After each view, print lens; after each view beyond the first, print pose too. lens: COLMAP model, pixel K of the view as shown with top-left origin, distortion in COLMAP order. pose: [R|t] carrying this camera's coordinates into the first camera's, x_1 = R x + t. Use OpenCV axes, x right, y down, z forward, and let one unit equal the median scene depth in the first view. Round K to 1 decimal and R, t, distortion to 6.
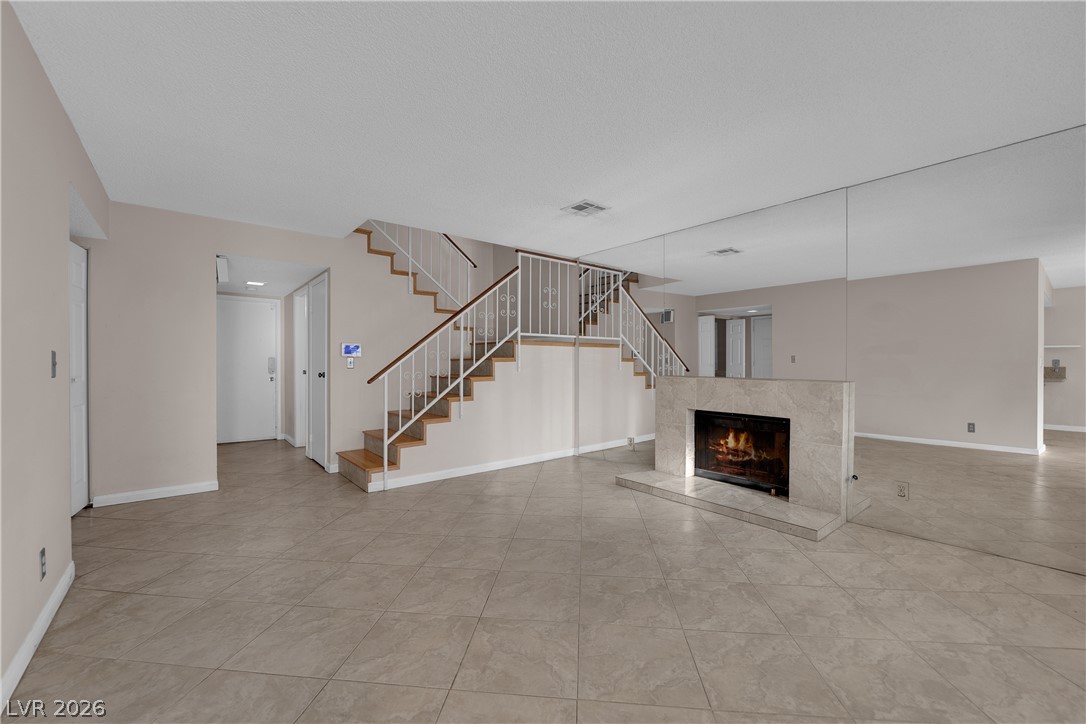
lens RADIAL K [[434.3, 0, 536.2], [0, 434.3, 367.3], [0, 0, 1]] dist [-0.002589, -0.000228]
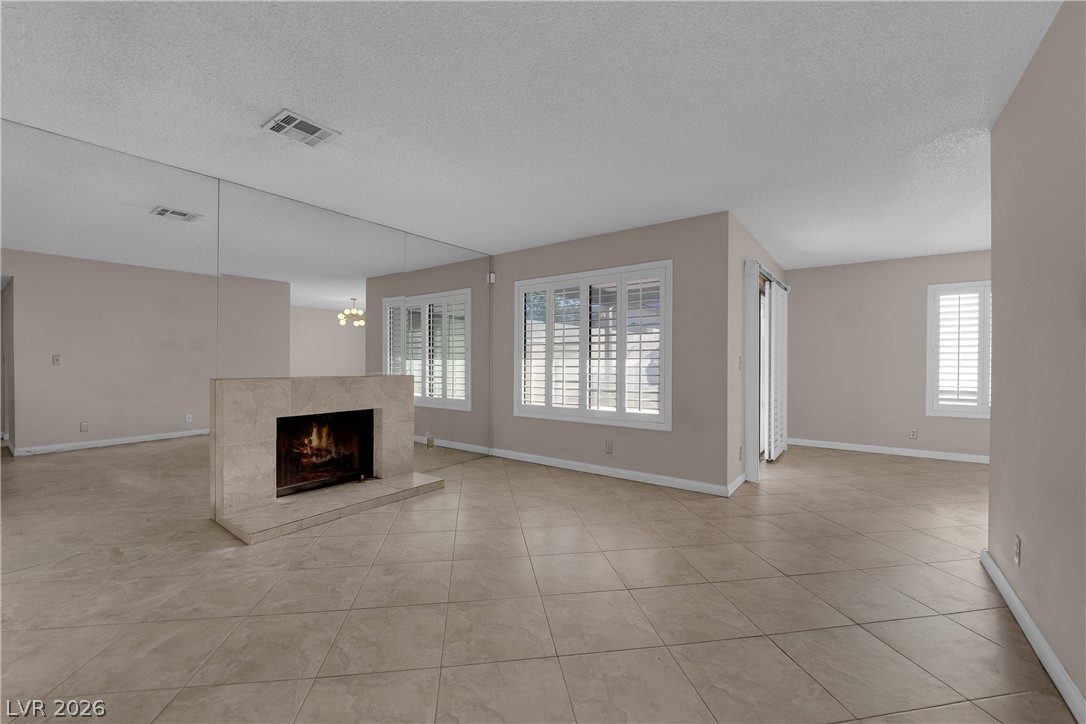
lens RADIAL K [[442.4, 0, 538.4], [0, 442.4, 364.5], [0, 0, 1]] dist [-0.006122, -0.004832]
pose [[-0.243882, -0.009394, 0.969759, -0.783891], [0.008786, 0.999891, 0.011896, -0.012302], [-0.969765, 0.011422, -0.243773, 1.003097]]
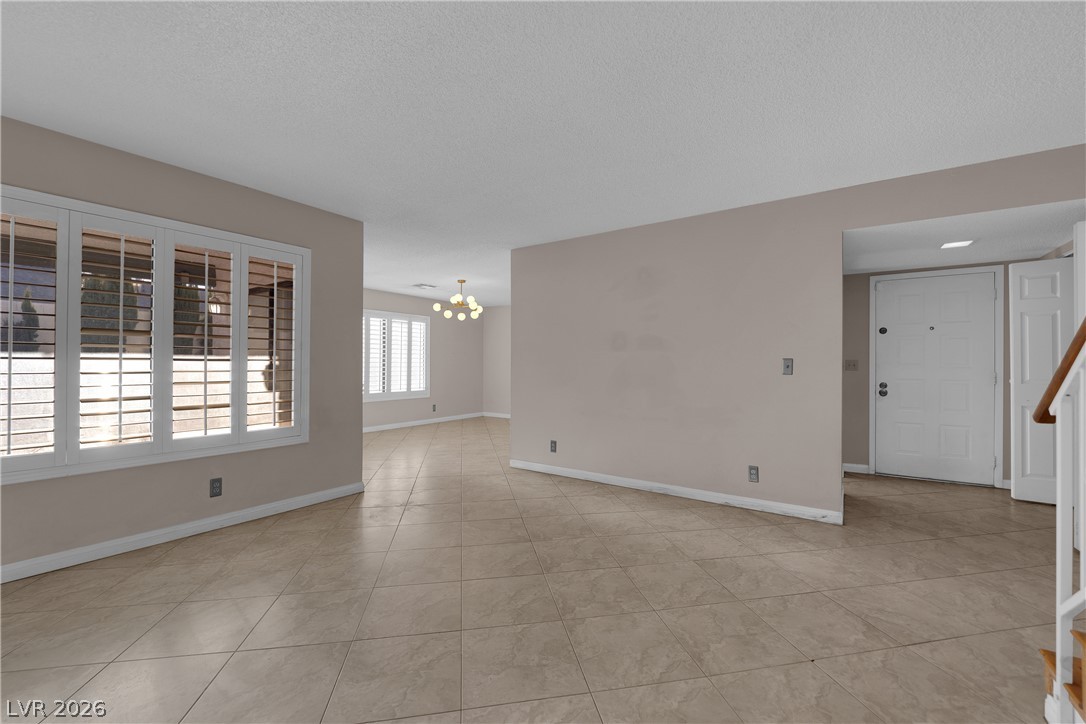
lens RADIAL K [[442.4, 0, 538.4], [0, 442.4, 364.5], [0, 0, 1]] dist [-0.006122, -0.004832]
pose [[-0.959380, -0.004141, -0.282088, 0.176333], [-0.007259, 0.999924, 0.010010, -0.016966], [0.282025, 0.011651, -0.959336, 1.614209]]
